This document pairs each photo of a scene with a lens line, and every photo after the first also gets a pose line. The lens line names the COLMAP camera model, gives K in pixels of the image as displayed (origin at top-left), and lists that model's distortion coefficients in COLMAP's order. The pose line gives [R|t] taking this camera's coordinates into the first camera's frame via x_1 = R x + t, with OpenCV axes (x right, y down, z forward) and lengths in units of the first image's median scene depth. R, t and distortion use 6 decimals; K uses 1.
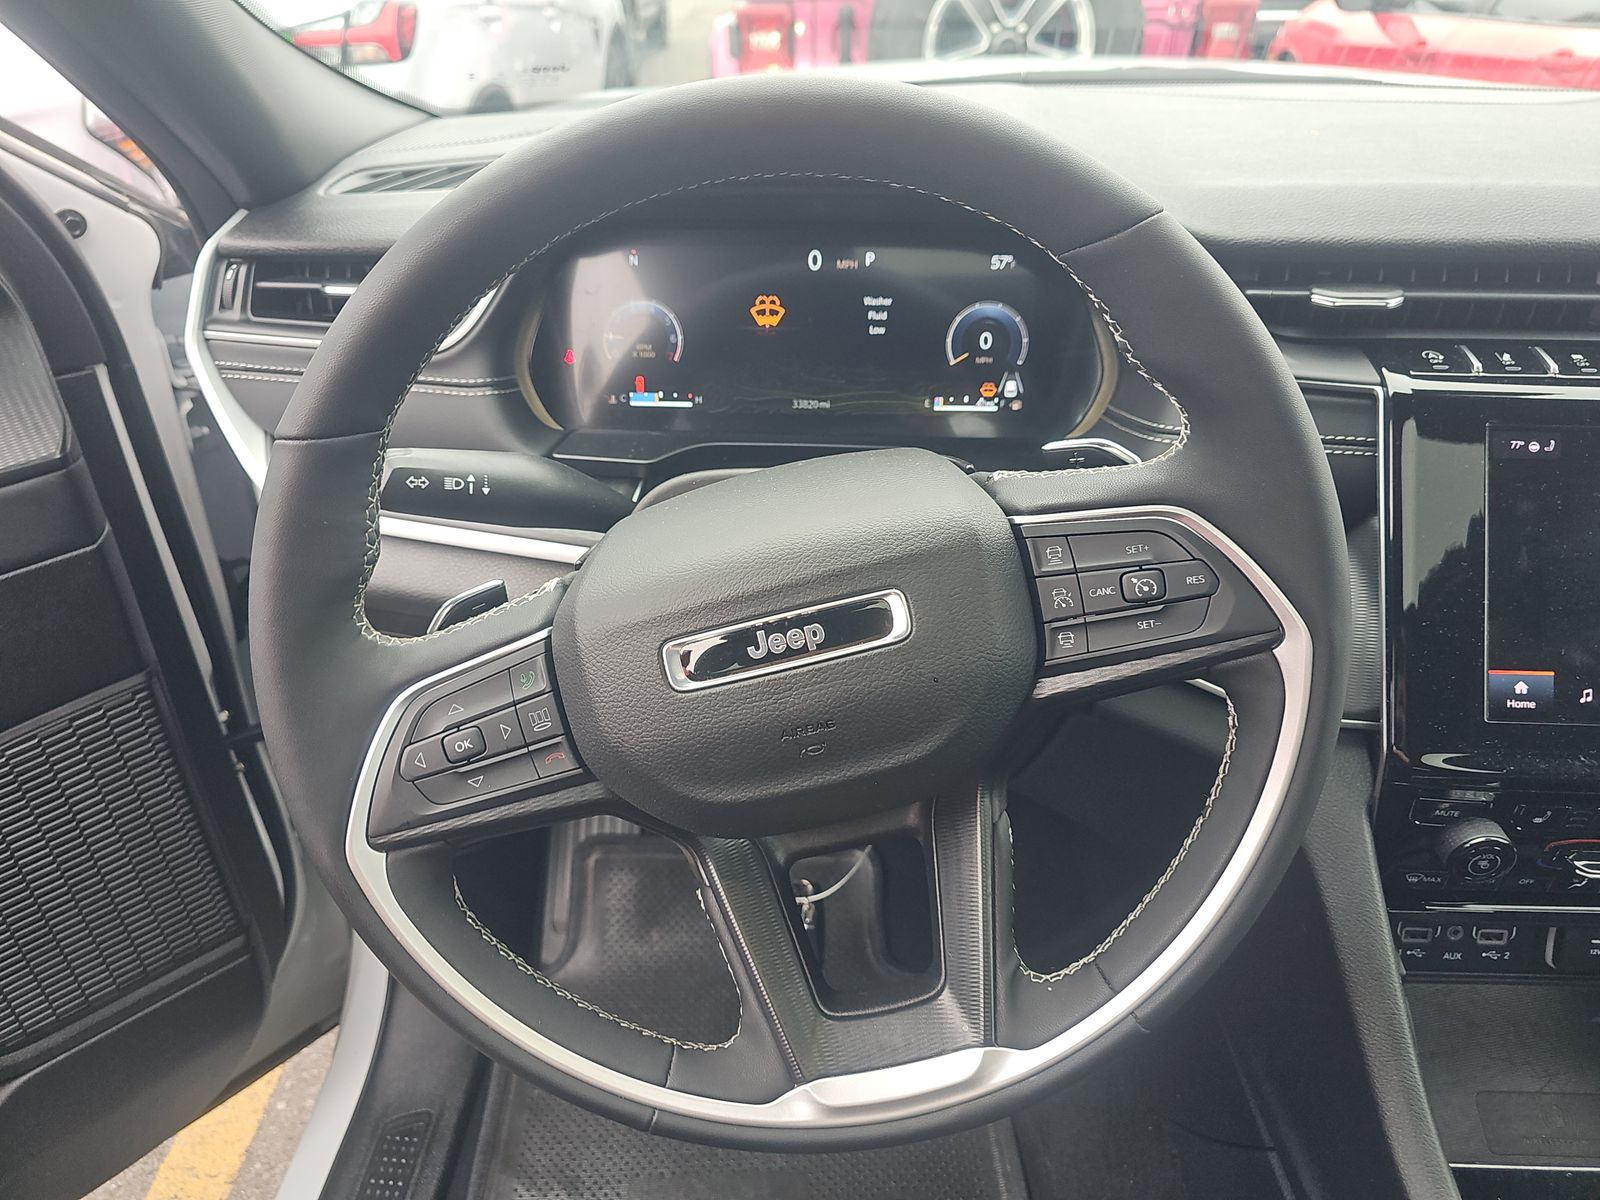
lens RADIAL K [[1095.8, 0, 800.6], [0, 1095.8, 598.7], [0, 0, 1]] dist [-0.007554, -0.000407]
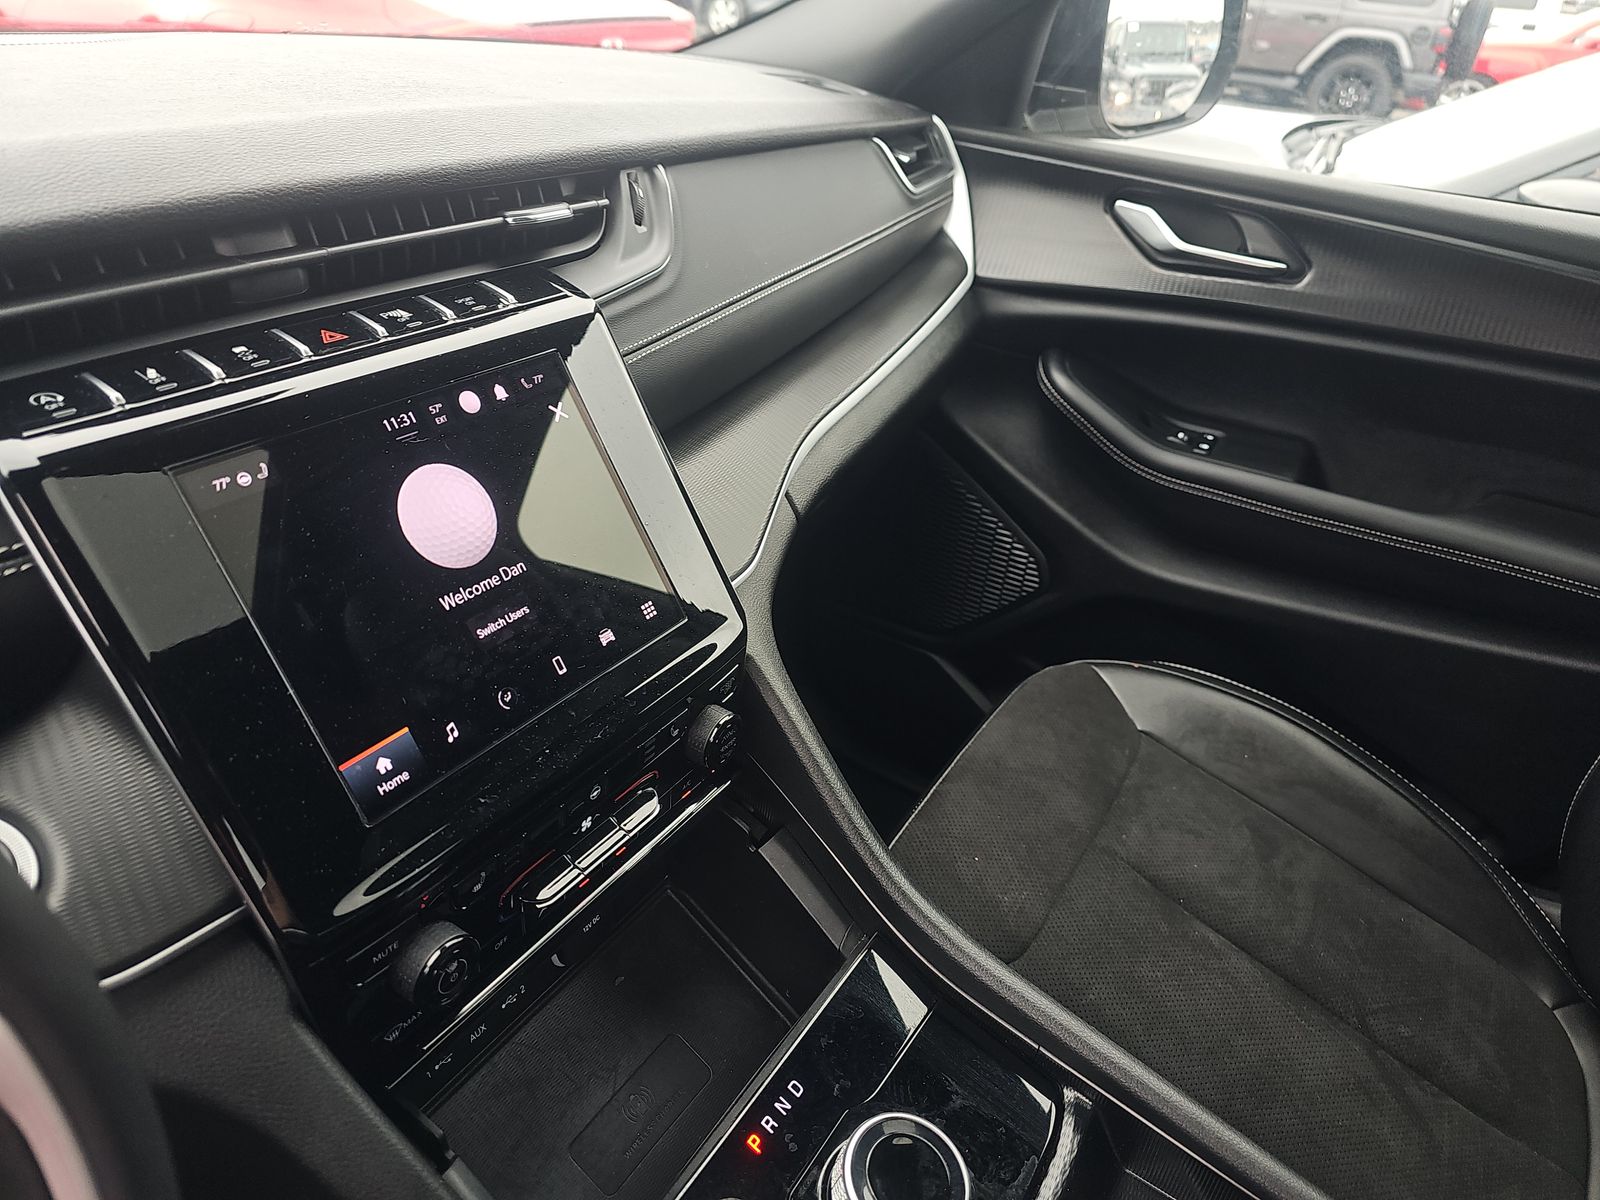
lens RADIAL K [[1095.8, 0, 805.9], [0, 1095.8, 596.8], [0, 0, 1]] dist [-0.007554, -0.000407]
pose [[0.505113, -0.404614, 0.762331, 0.261313], [0.395690, 0.893560, 0.212085, -0.073152], [-0.767001, 0.194520, 0.611451, 0.261381]]
